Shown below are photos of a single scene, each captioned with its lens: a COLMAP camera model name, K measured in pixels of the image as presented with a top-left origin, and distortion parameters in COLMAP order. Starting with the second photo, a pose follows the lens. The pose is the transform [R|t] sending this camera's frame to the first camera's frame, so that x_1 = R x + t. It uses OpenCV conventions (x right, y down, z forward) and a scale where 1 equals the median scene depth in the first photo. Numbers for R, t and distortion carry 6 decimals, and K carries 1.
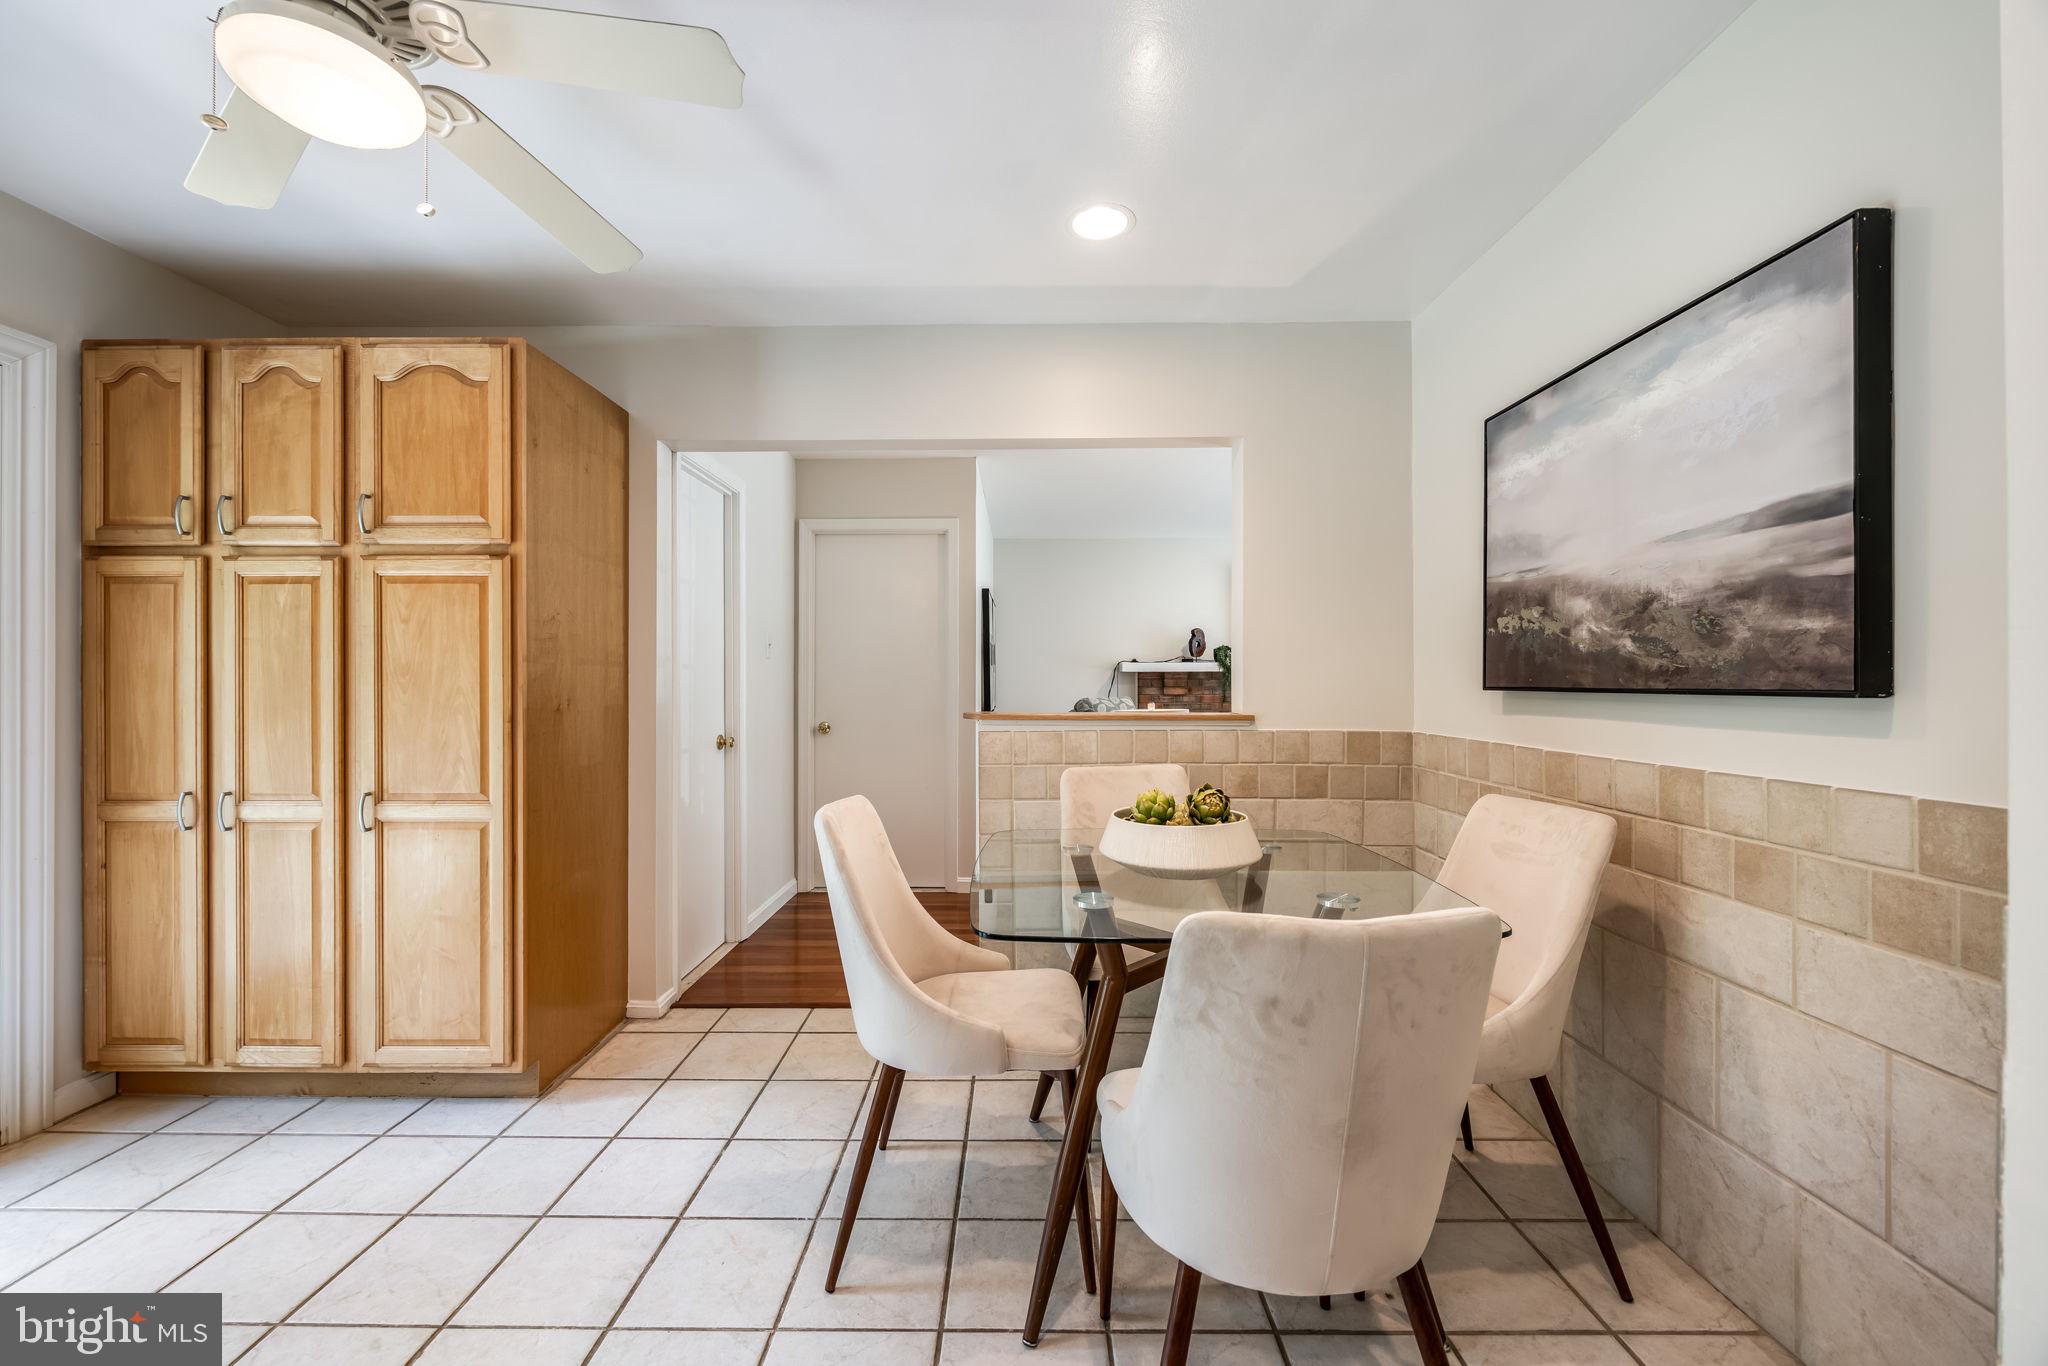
lens RADIAL K [[823.5, 0, 1016.1], [0, 823.5, 674.5], [0, 0, 1]] dist [-0.000991, -0.000081]
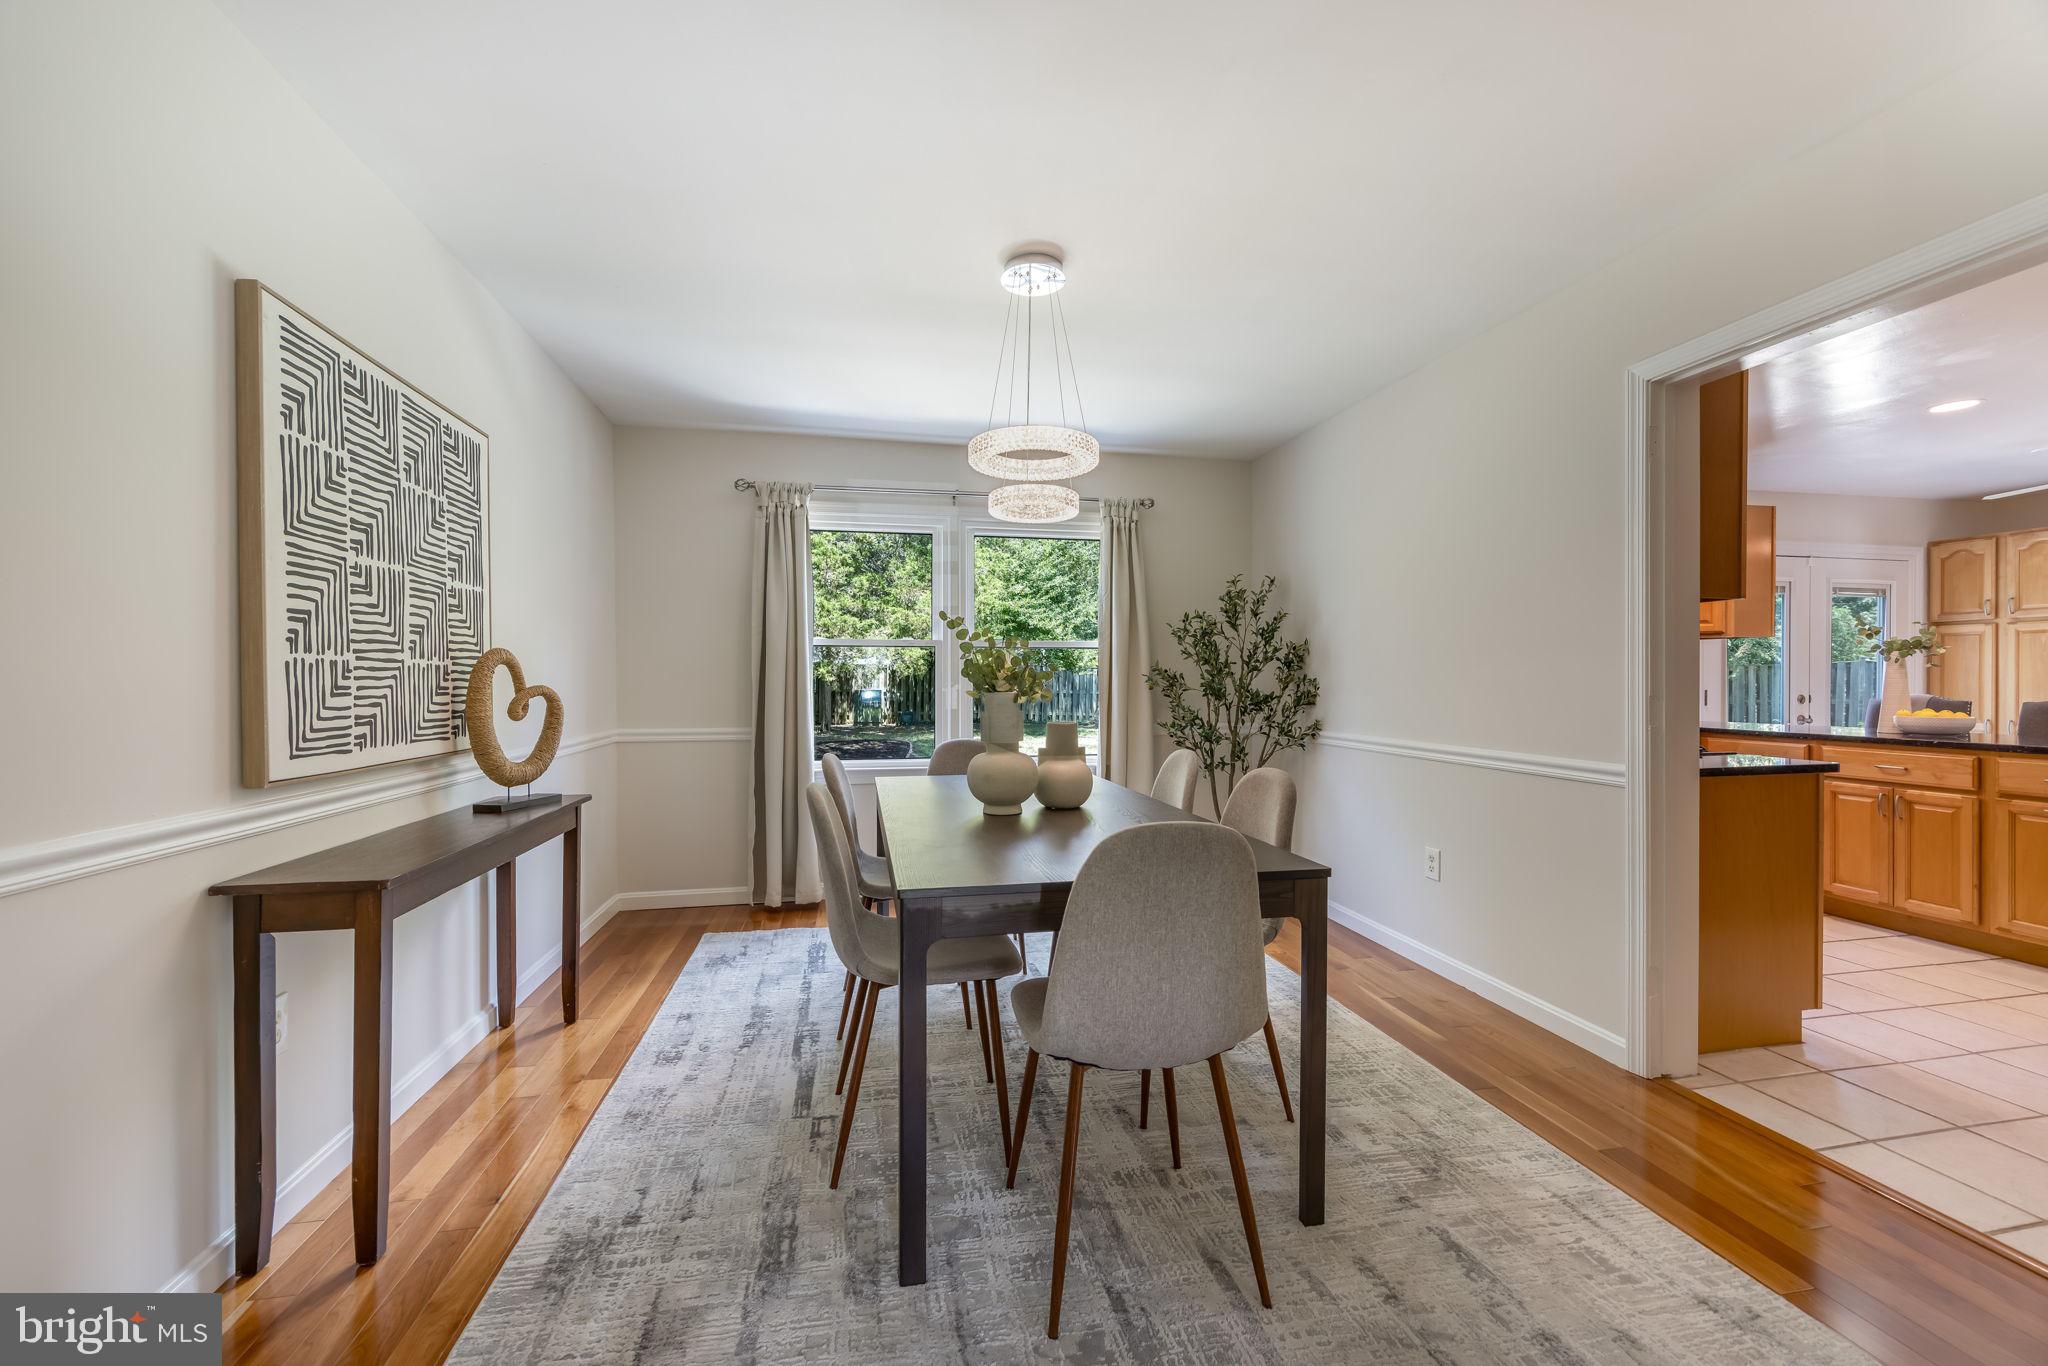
lens RADIAL K [[823.5, 0, 1016.1], [0, 823.5, 674.5], [0, 0, 1]] dist [-0.000991, -0.000081]
pose [[0.202046, -0.000607, -0.979376, 0.801503], [0.004026, 0.999992, 0.000211, -0.006097], [0.979368, -0.003986, 0.202047, -2.325891]]
